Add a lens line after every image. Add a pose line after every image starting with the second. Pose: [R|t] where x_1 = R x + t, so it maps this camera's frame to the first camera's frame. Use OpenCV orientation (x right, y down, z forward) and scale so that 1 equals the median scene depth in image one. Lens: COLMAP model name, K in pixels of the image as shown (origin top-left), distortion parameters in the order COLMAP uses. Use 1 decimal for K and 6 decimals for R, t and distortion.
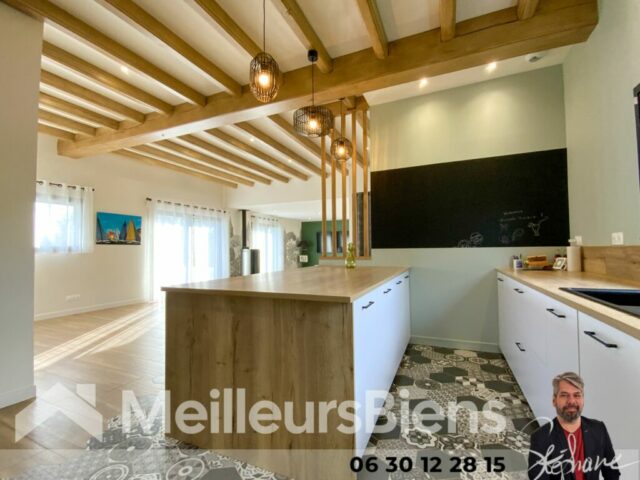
lens RADIAL K [[293.2, 0, 320.1], [0, 293.2, 240.3], [0, 0, 1]] dist [0.007678, -0.009391]
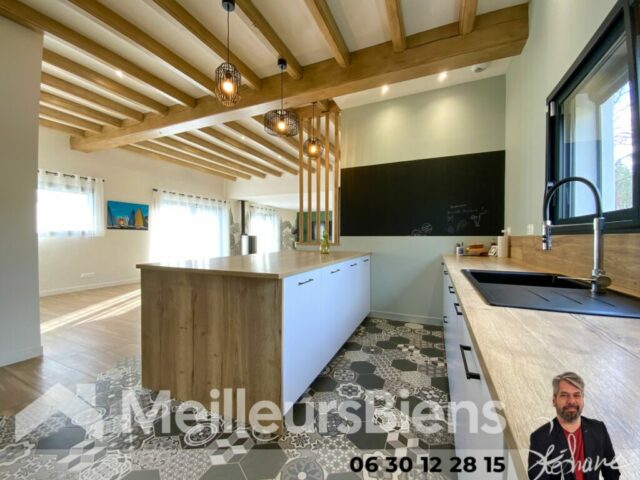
lens RADIAL K [[261.0, 0, 320.5], [0, 261.0, 240.6], [0, 0, 1]] dist [0.009199, -0.010254]
pose [[0.999902, 0.013801, 0.002255, 0.101787], [-0.013888, 0.998906, 0.044658, 0.001916], [-0.001636, -0.044685, 0.999000, -0.027162]]
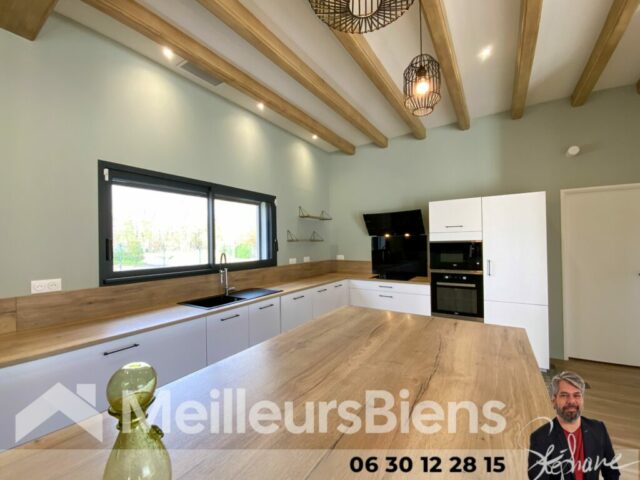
lens RADIAL K [[261.0, 0, 317.2], [0, 261.0, 243.0], [0, 0, 1]] dist [0.009199, -0.010254]
pose [[-0.985501, 0.026532, 0.167584, -0.004570], [0.020492, 0.999080, -0.037671, -0.056800], [-0.168430, -0.033691, -0.985138, 1.006190]]
